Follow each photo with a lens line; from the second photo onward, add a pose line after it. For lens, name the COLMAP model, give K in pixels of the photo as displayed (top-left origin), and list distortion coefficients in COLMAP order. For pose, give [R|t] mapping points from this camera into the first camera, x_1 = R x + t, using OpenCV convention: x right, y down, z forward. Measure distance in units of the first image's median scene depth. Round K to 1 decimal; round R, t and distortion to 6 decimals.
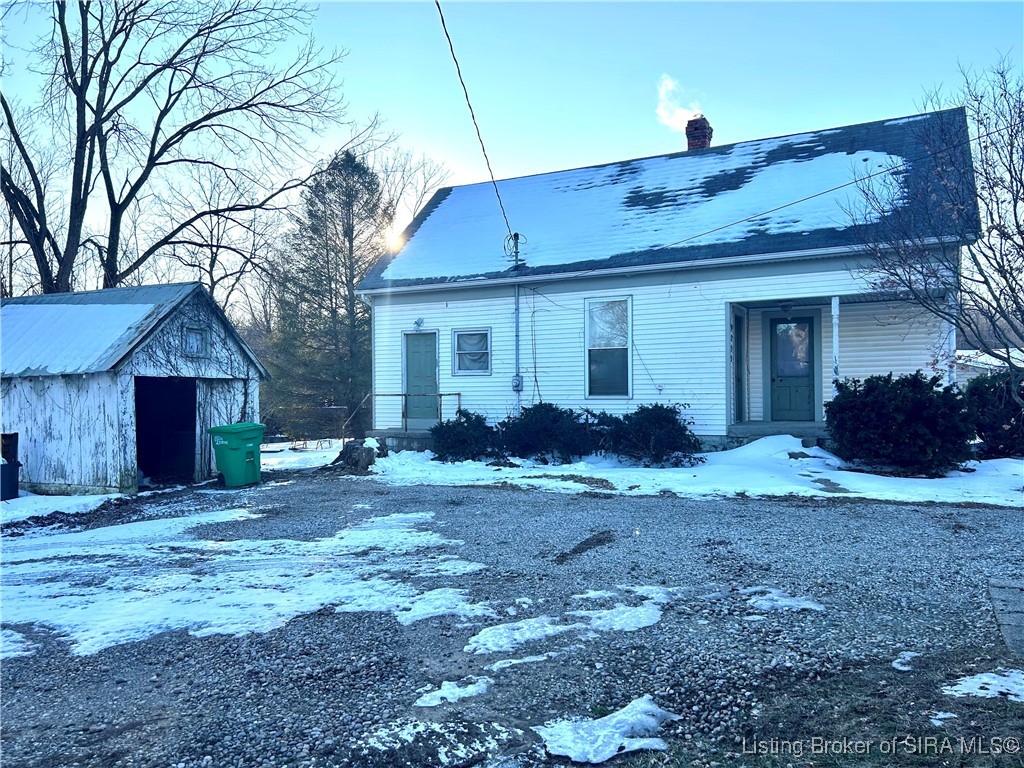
lens RADIAL K [[768.7, 0, 512.0], [0, 768.7, 384.1], [0, 0, 1]] dist [0.010329, 0.002110]
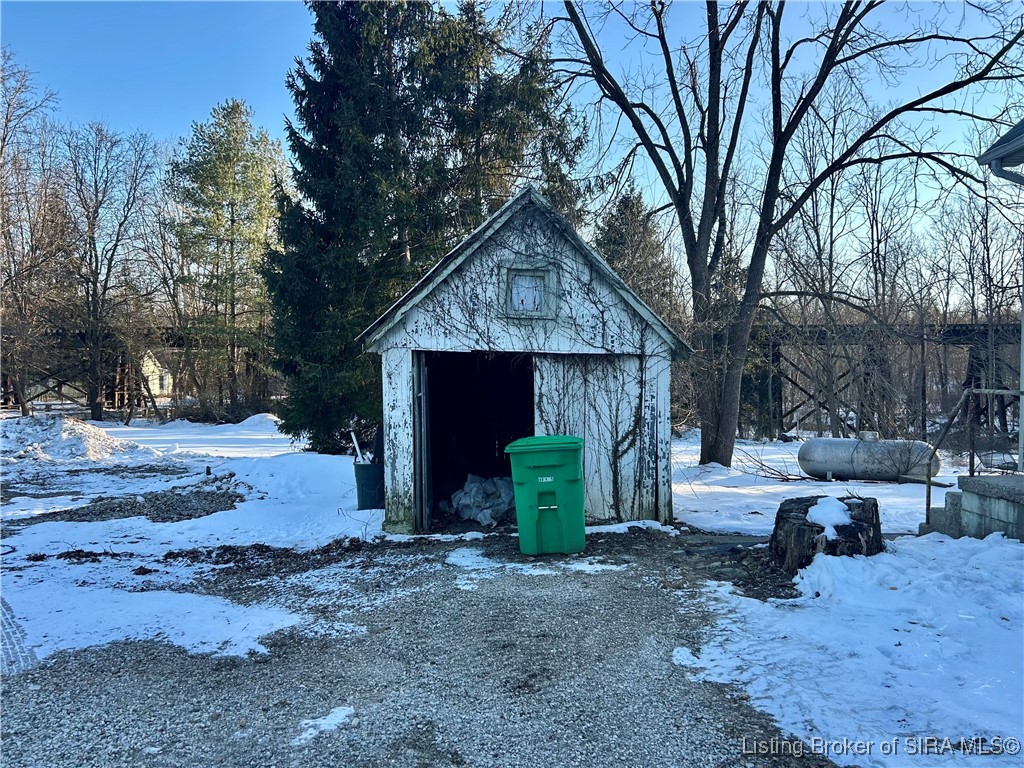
lens RADIAL K [[768.7, 0, 512.2], [0, 768.7, 379.9], [0, 0, 1]] dist [0.010329, 0.002110]
pose [[0.432580, 0.017659, -0.901423, 0.109379], [-0.006881, 0.999844, 0.016285, 0.002933], [0.901569, -0.000842, 0.432634, 0.706174]]
